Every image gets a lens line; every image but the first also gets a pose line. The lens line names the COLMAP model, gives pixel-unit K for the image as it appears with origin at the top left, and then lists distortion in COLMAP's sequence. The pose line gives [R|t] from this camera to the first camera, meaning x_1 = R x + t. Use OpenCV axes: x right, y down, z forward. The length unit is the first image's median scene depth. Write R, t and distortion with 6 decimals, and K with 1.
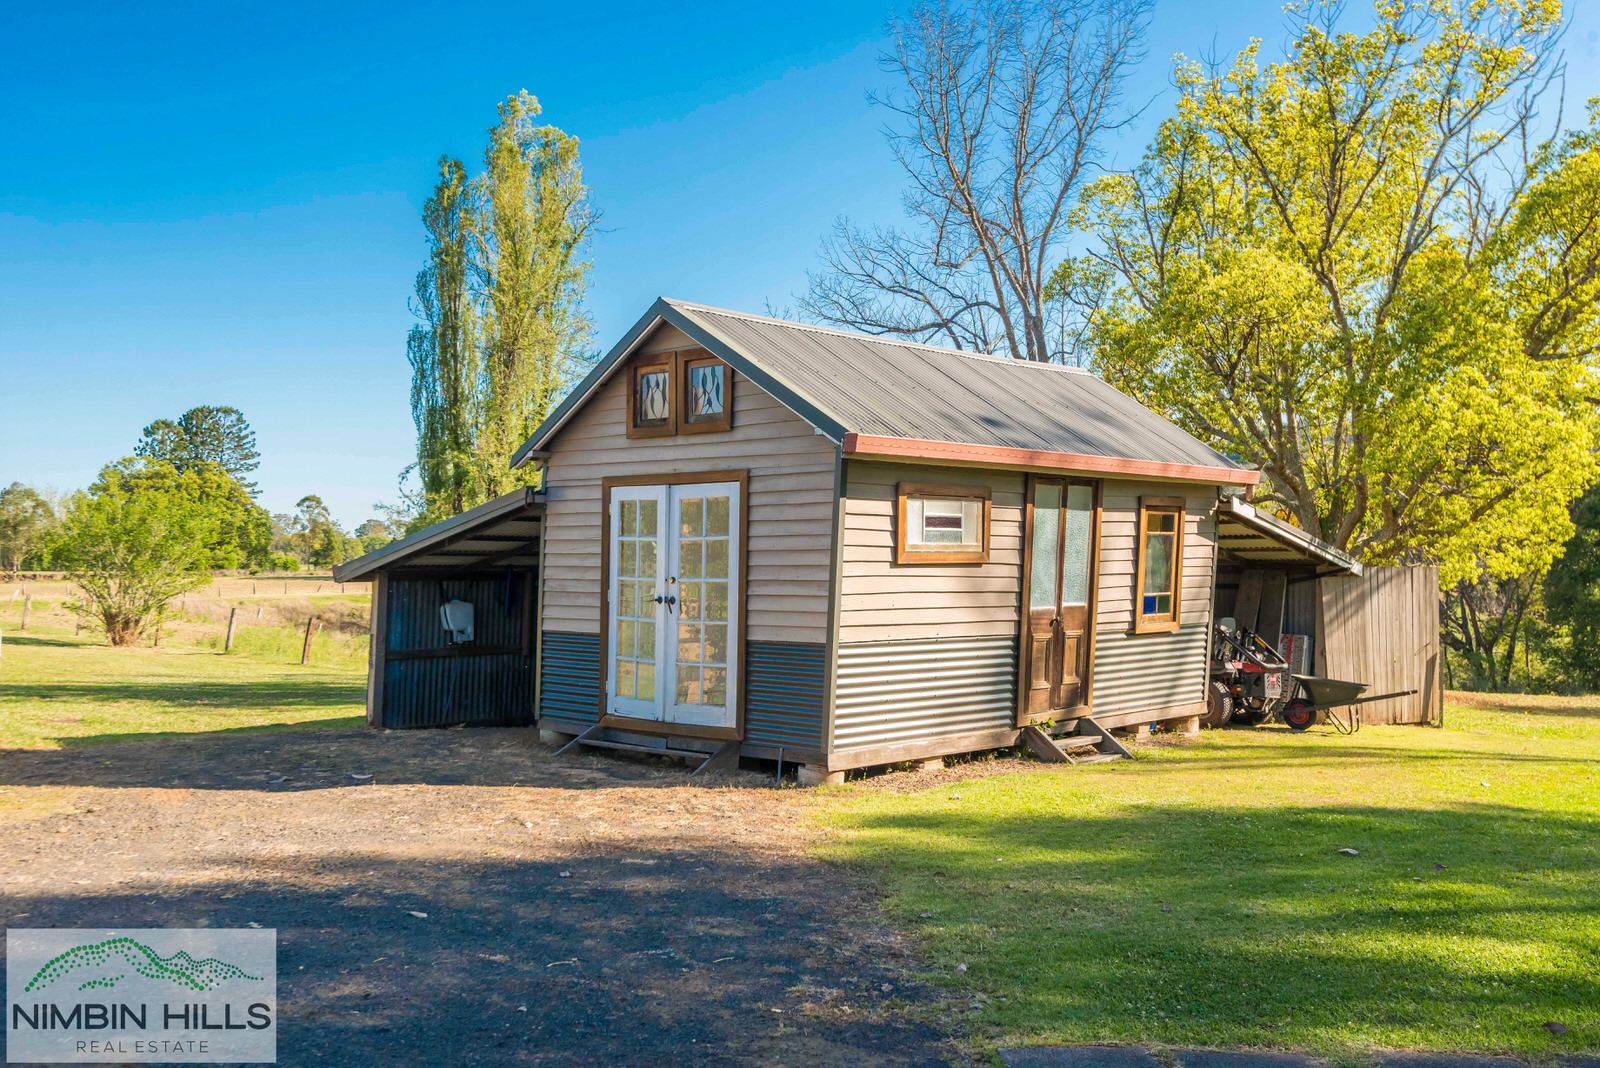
lens RADIAL K [[1471.5, 0, 800.0], [0, 1471.5, 534.0], [0, 0, 1]] dist [-0.002602, -0.000753]
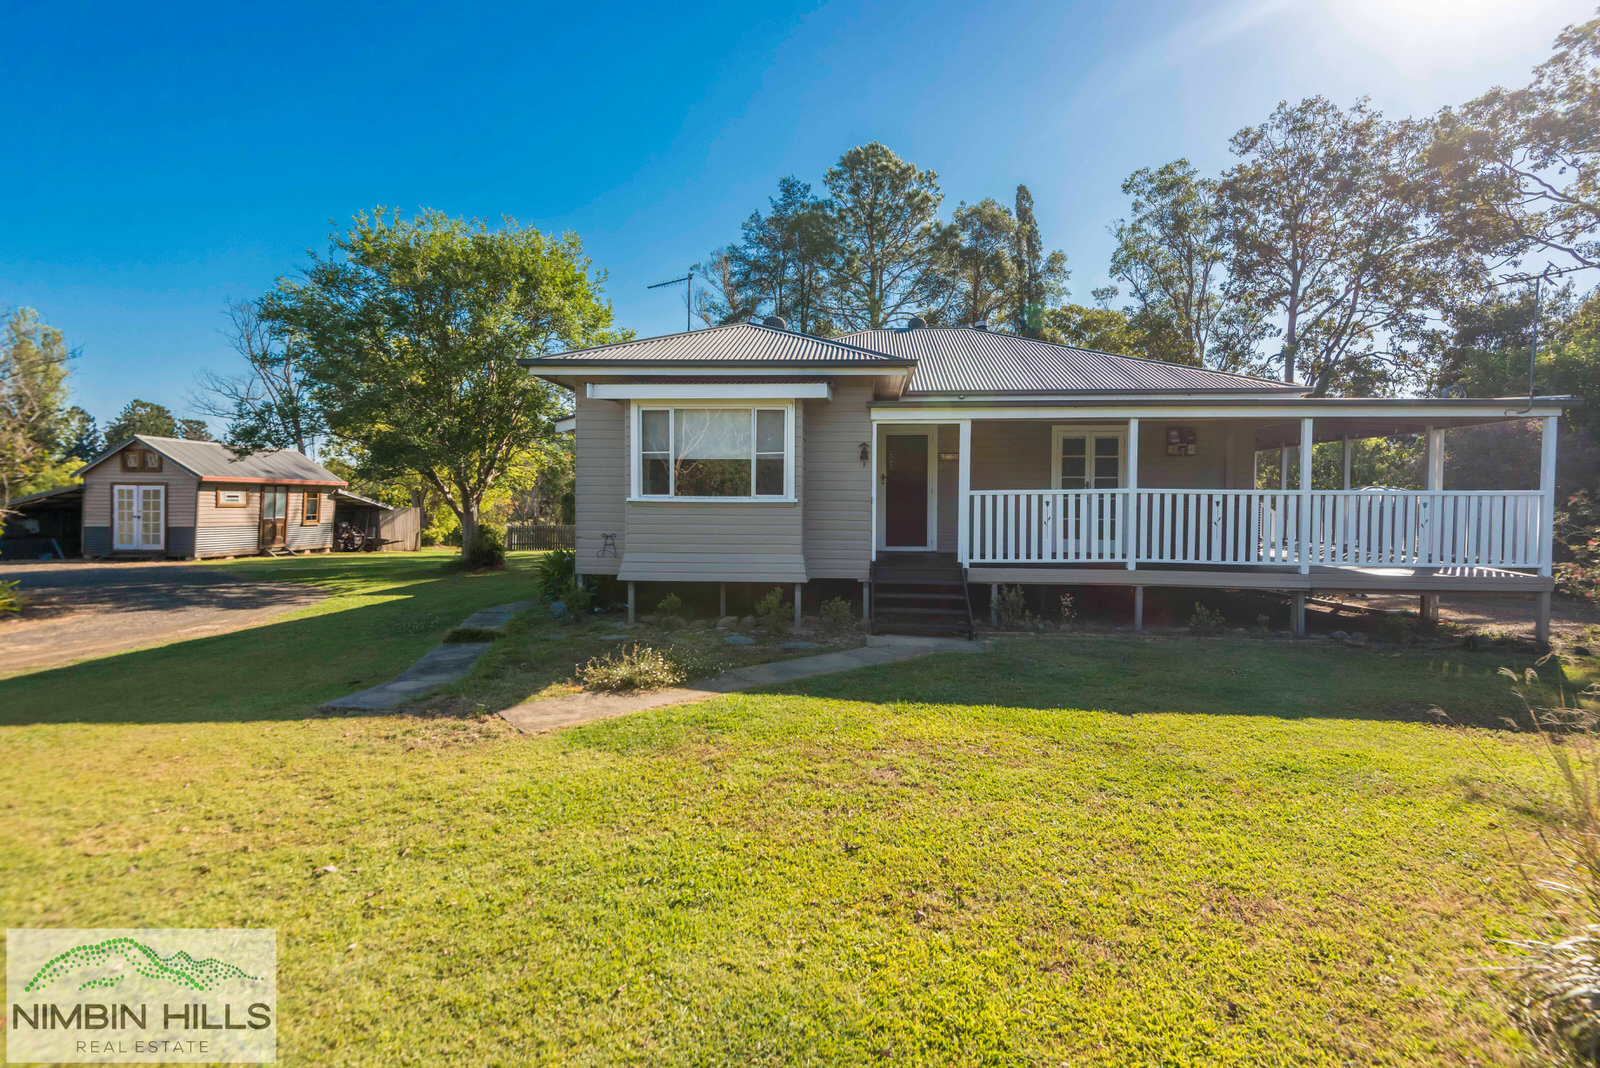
lens RADIAL K [[712.2, 0, 802.7], [0, 712.2, 522.1], [0, 0, 1]] dist [0.001273, 0.000304]
pose [[0.761748, -0.012075, 0.647761, 0.020092], [-0.016500, 0.999140, 0.038029, -0.035901], [-0.647663, -0.039656, 0.760894, -1.374664]]
